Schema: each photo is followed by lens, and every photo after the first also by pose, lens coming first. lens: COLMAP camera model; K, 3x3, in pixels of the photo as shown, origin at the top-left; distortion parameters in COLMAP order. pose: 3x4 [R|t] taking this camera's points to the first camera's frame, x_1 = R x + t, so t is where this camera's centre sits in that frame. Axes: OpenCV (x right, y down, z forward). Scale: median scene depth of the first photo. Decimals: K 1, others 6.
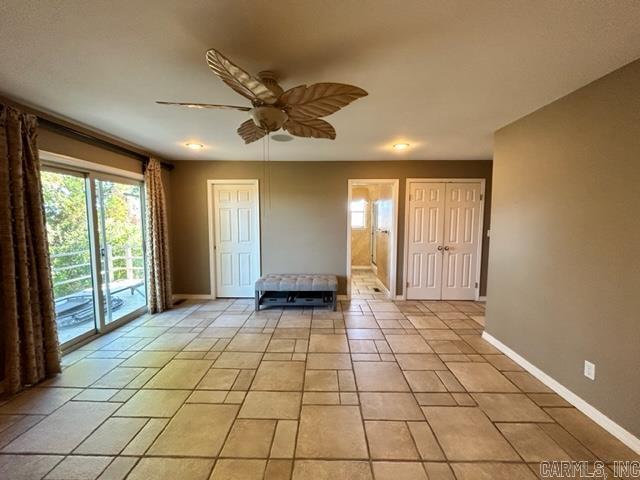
lens RADIAL K [[254.9, 0, 319.0], [0, 254.9, 237.8], [0, 0, 1]] dist [0.000686, -0.000614]
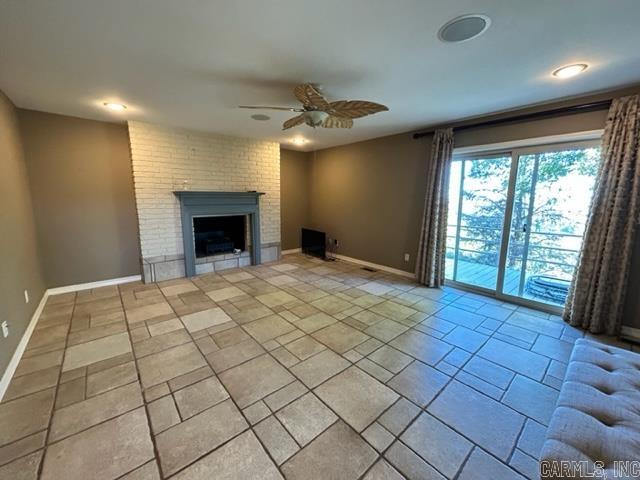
lens RADIAL K [[254.9, 0, 319.9], [0, 254.9, 238.8], [0, 0, 1]] dist [0.000686, -0.000614]
pose [[-0.741494, 0.097723, -0.663805, 0.628493], [-0.062155, 0.975078, 0.212977, -0.095030], [0.668075, 0.199180, -0.716940, 1.751874]]
